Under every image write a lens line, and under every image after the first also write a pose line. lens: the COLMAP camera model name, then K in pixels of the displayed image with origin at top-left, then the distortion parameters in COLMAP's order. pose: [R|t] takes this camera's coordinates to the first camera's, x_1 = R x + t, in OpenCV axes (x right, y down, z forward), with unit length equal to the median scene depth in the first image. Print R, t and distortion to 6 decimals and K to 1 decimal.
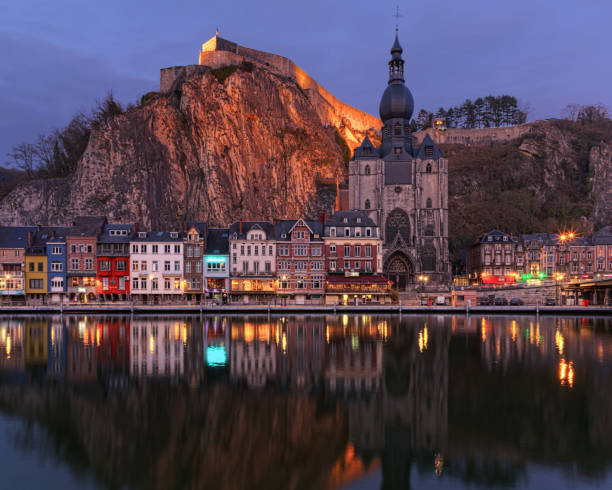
lens RADIAL K [[496.5, 0, 291.3], [0, 496.5, 290.4], [0, 0, 1]] dist [0.000191, -0.001887]
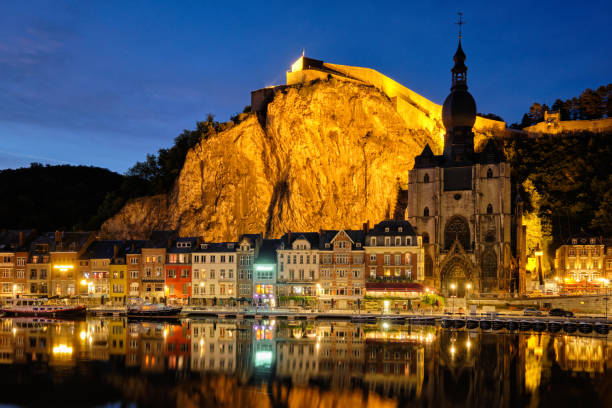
lens RADIAL K [[488.1, 0, 306.3], [0, 488.1, 281.3], [0, 0, 1]] dist [0.004920, 0.009164]
pose [[0.972414, 0.004812, -0.233212, 0.183635], [-0.008497, 0.999854, -0.014798, -0.016948], [0.233107, 0.016371, 0.972313, -0.029552]]
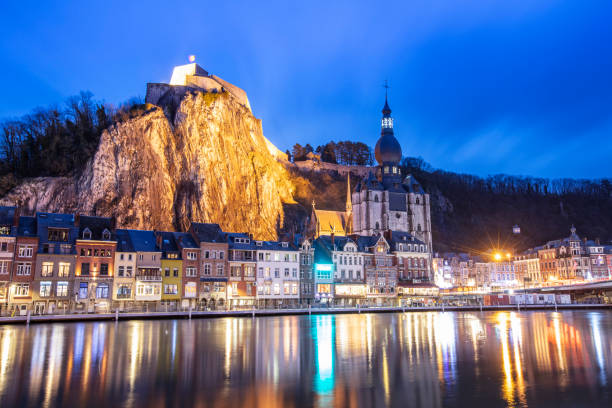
lens RADIAL K [[487.5, 0, 307.1], [0, 487.5, 204.9], [0, 0, 1]] dist [-0.013755, 0.090189]
pose [[0.894836, 0.075198, 0.440016, -0.666216], [0.013274, 0.980791, -0.194609, 0.013653], [-0.446198, 0.179984, 0.876649, 0.005357]]
